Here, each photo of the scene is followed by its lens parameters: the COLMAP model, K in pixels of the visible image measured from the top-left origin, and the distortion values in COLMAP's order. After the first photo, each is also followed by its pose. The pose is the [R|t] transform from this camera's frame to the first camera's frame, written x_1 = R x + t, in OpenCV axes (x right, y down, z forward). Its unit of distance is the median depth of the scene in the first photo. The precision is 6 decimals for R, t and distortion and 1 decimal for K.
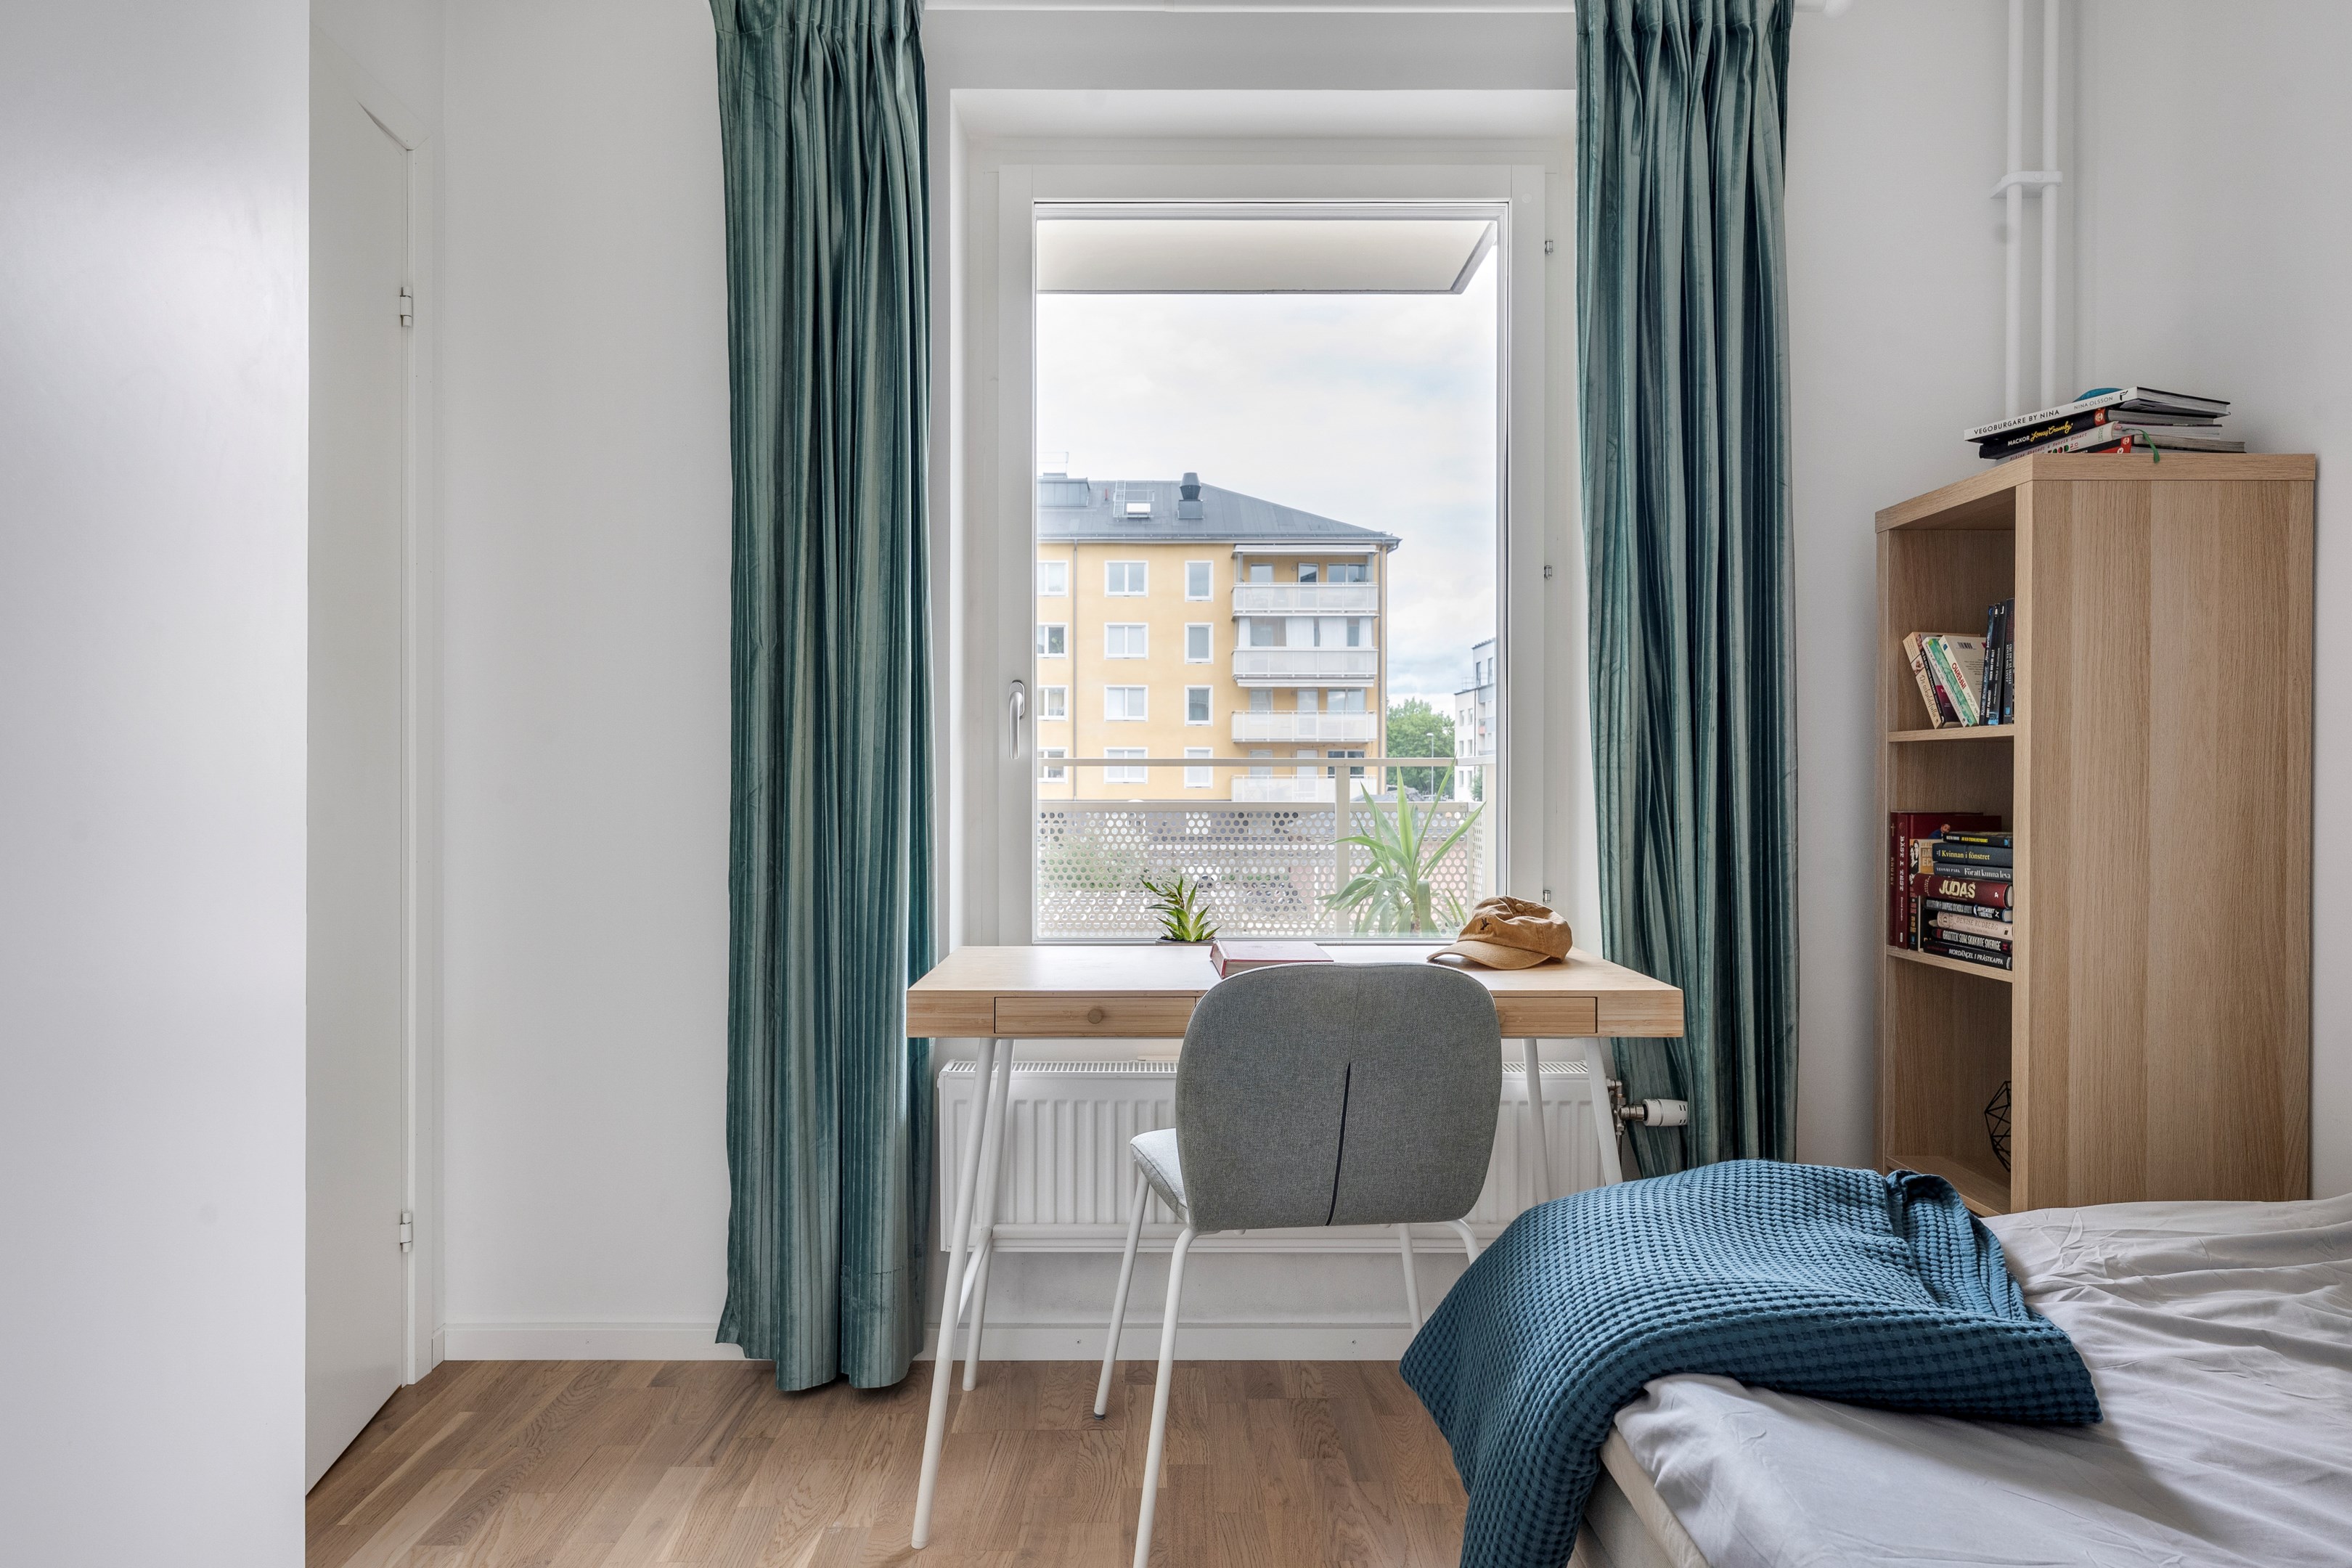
lens RADIAL K [[1387.0, 0, 1176.0], [0, 1387.0, 784.0], [0, 0, 1]] dist [-0.001047, 0.000030]
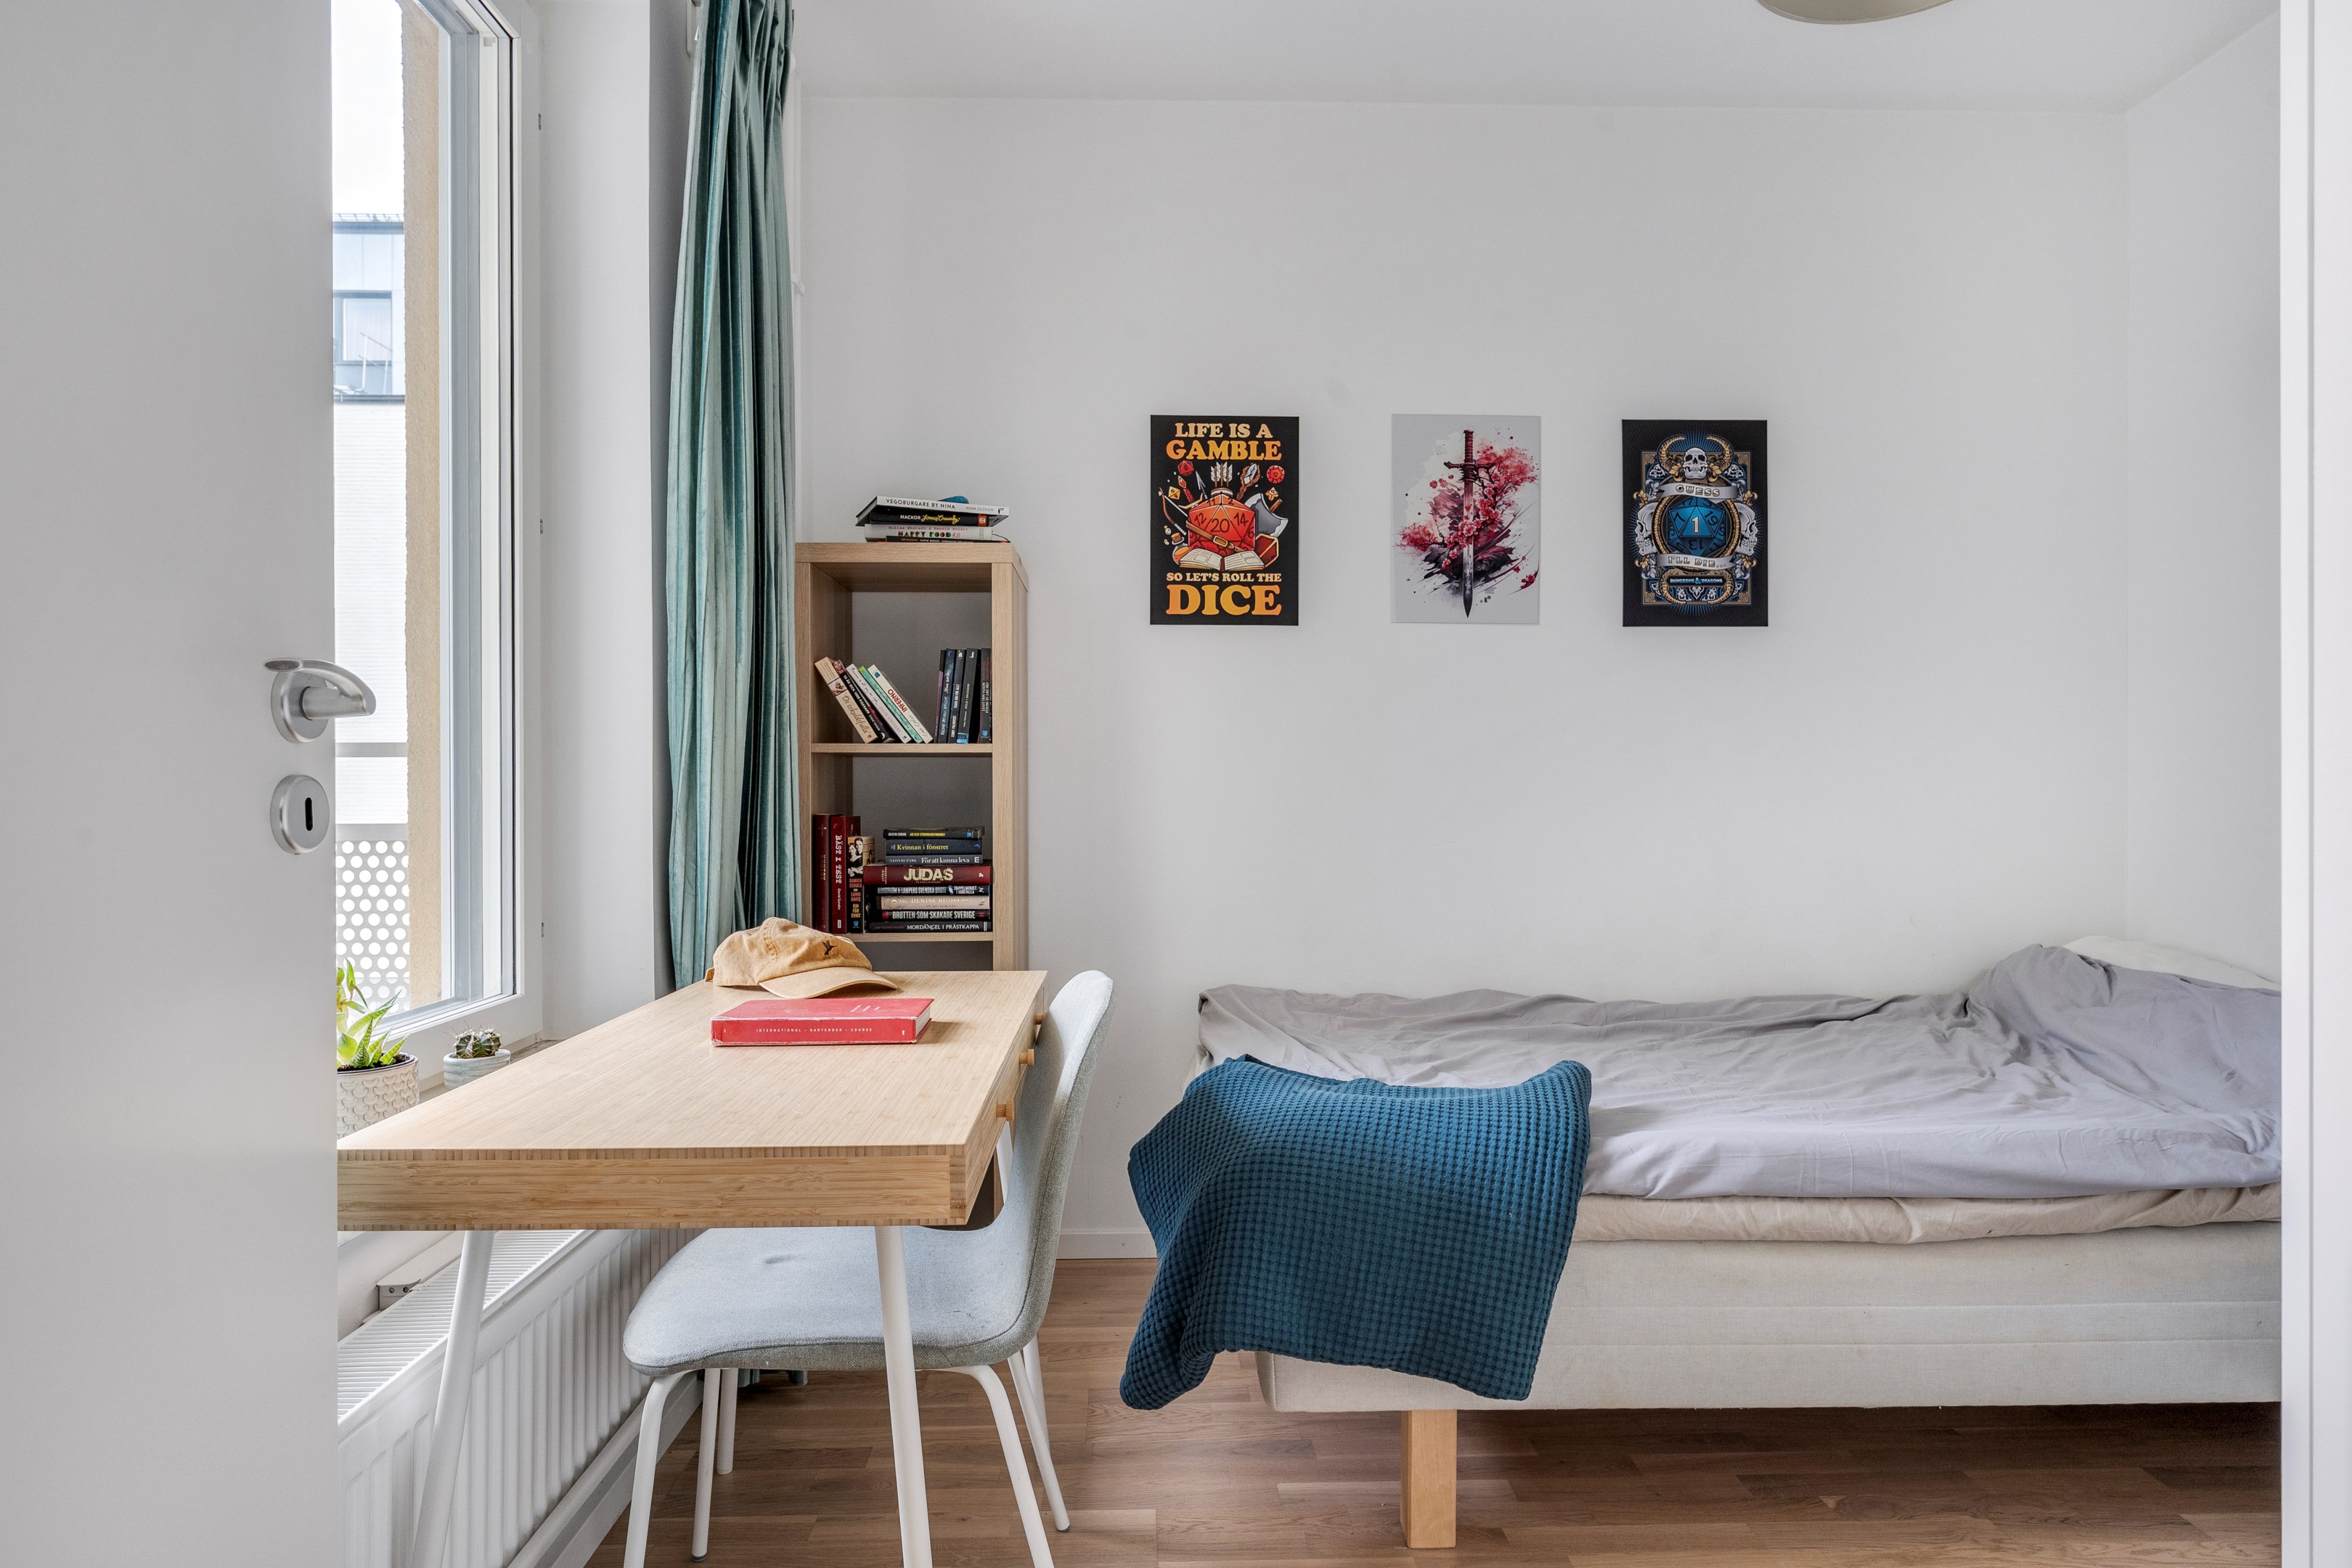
lens RADIAL K [[1387.0, 0, 1176.0], [0, 1387.0, 784.0], [0, 0, 1]] dist [-0.001047, 0.000030]
pose [[-0.022266, -0.001486, 0.999751, -0.669028], [0.003339, 0.999993, 0.001561, -0.006099], [-0.999747, 0.003373, -0.022261, 0.799167]]
